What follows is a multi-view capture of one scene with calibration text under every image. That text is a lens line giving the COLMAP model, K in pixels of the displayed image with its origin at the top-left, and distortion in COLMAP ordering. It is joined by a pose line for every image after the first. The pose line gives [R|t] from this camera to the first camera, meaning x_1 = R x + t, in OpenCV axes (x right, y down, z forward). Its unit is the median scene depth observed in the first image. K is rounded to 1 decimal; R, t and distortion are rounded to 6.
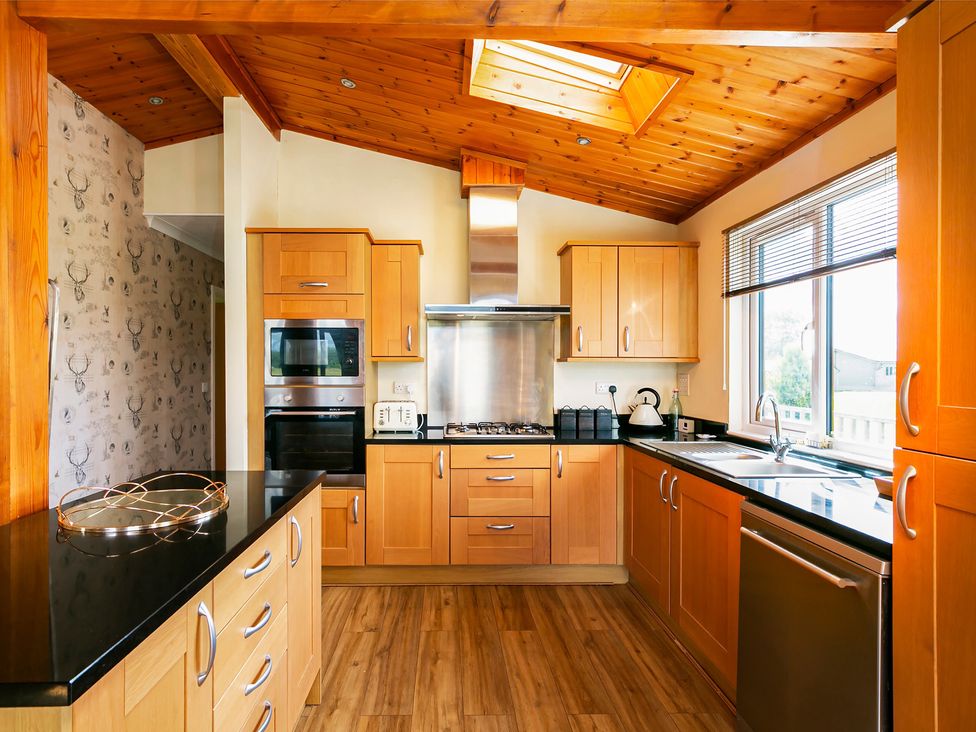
lens RADIAL K [[515.3, 0, 451.6], [0, 515.3, 372.6], [0, 0, 1]] dist [-0.002471, -0.000925]
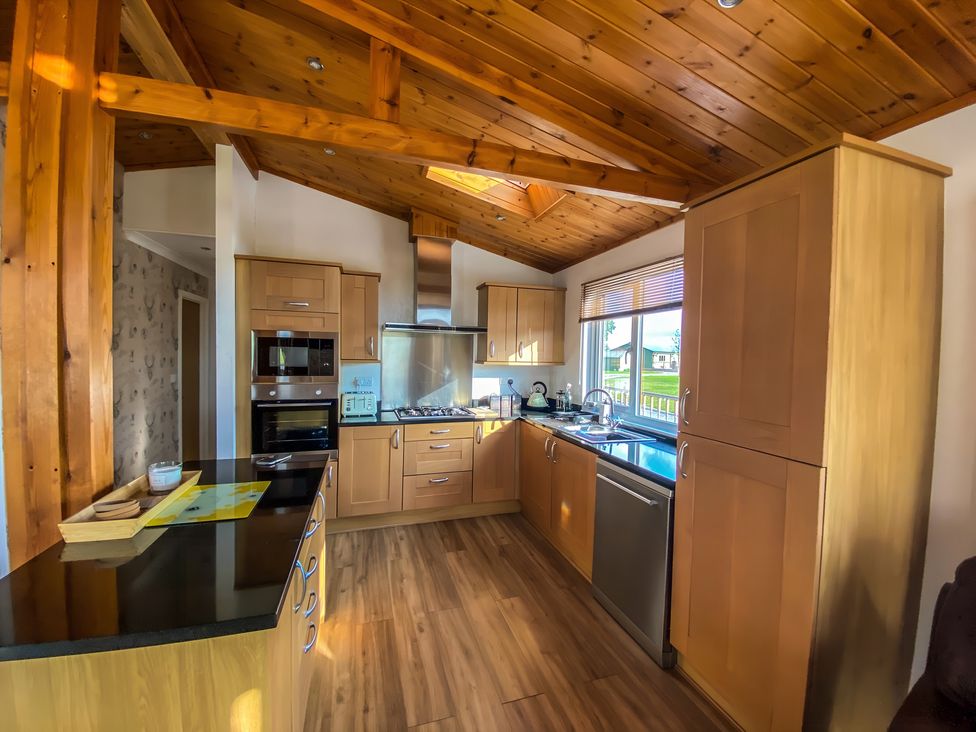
lens RADIAL K [[395.6, 0, 488.0], [0, 395.6, 366.0], [0, 0, 1]] dist [0.020875, -0.018175]
pose [[0.956750, 0.008349, 0.290790, -0.097611], [-0.015944, 0.999590, 0.023762, -0.047800], [-0.290473, -0.027371, 0.956492, -0.081670]]
